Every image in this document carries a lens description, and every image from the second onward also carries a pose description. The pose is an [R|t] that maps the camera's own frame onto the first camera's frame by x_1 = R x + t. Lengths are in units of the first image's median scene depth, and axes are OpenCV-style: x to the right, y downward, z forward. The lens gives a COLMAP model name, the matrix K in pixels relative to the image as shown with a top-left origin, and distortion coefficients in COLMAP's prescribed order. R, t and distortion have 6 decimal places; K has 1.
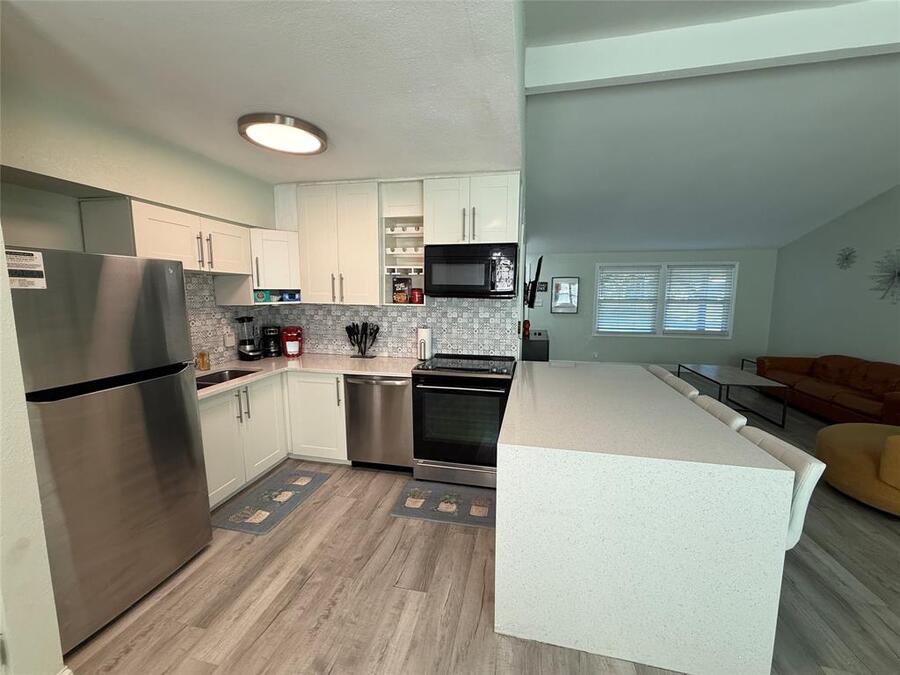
lens RADIAL K [[359.6, 0, 452.5], [0, 359.6, 338.0], [0, 0, 1]] dist [0.001765, -0.000247]
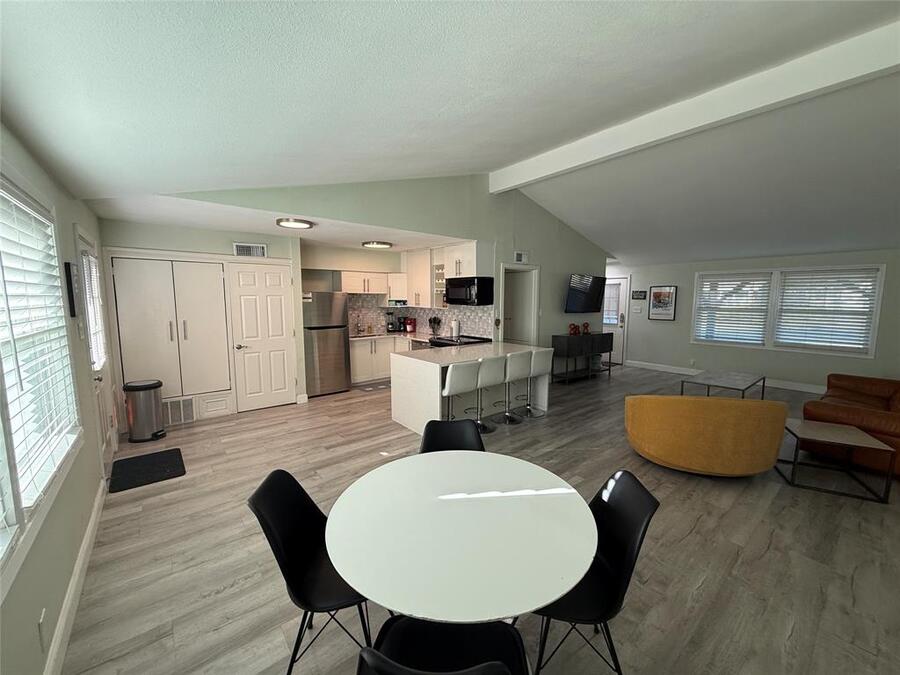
lens RADIAL K [[359.6, 0, 449.8], [0, 359.6, 340.2], [0, 0, 1]] dist [0.001765, -0.000247]
pose [[0.781257, 0.073060, -0.619919, 1.090051], [-0.076603, 0.996842, 0.020943, 0.037407], [0.619491, 0.031125, 0.784386, -0.494260]]
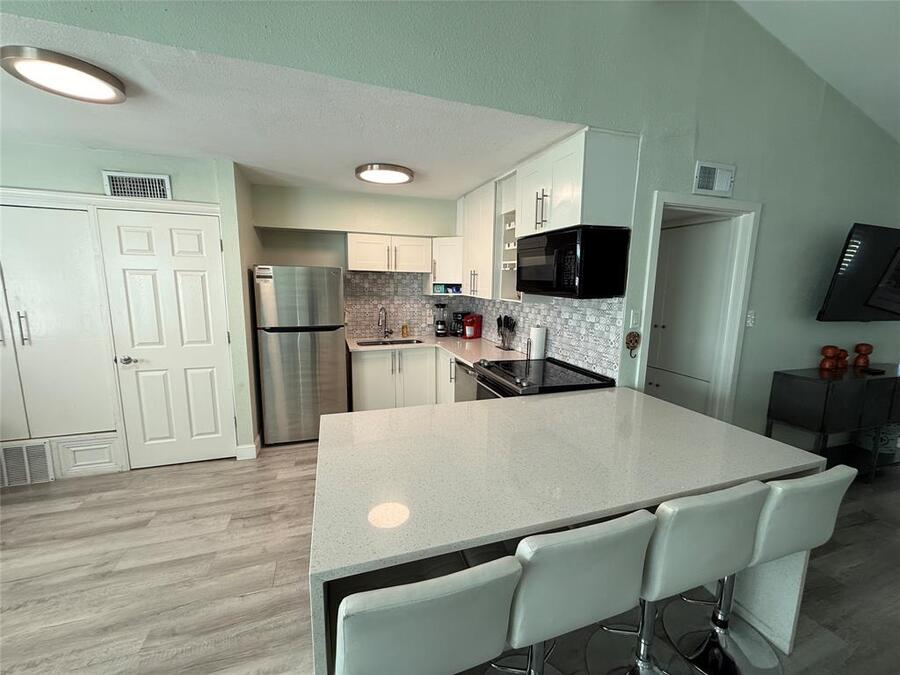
lens RADIAL K [[359.6, 0, 448.5], [0, 359.6, 338.9], [0, 0, 1]] dist [0.001765, -0.000247]
pose [[0.518074, 0.138997, -0.843966, 0.599657], [-0.119395, 0.988799, 0.089559, -0.053310], [0.846962, 0.054367, 0.528867, 0.320335]]
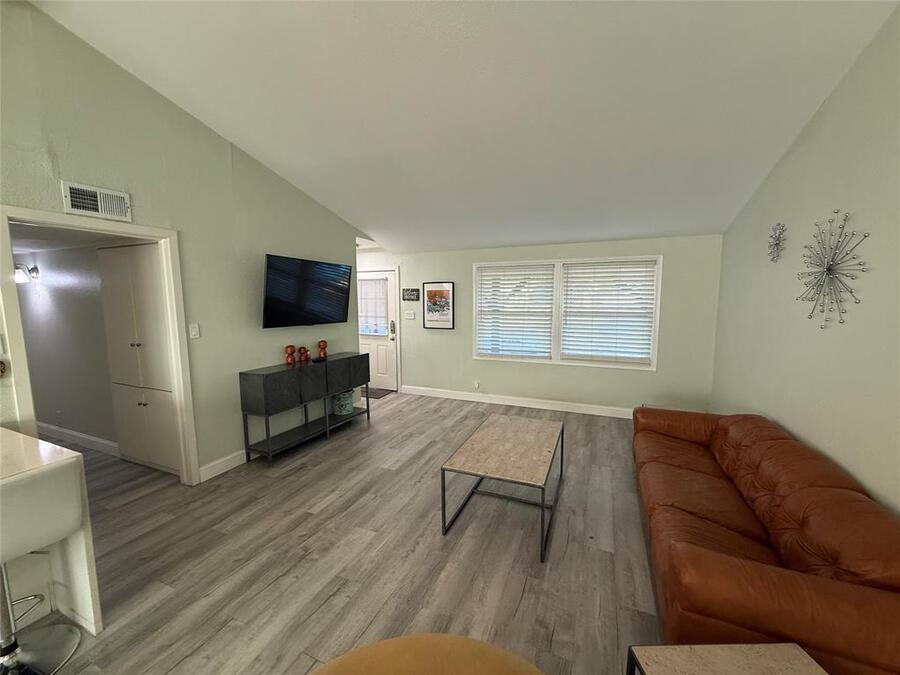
lens RADIAL K [[359.6, 0, 446.2], [0, 359.6, 351.9], [0, 0, 1]] dist [0.001765, -0.000247]
pose [[0.979749, 0.022617, -0.198950, 1.079974], [-0.017325, 0.999449, 0.028303, -0.091367], [0.199481, -0.024283, 0.979601, 0.538715]]
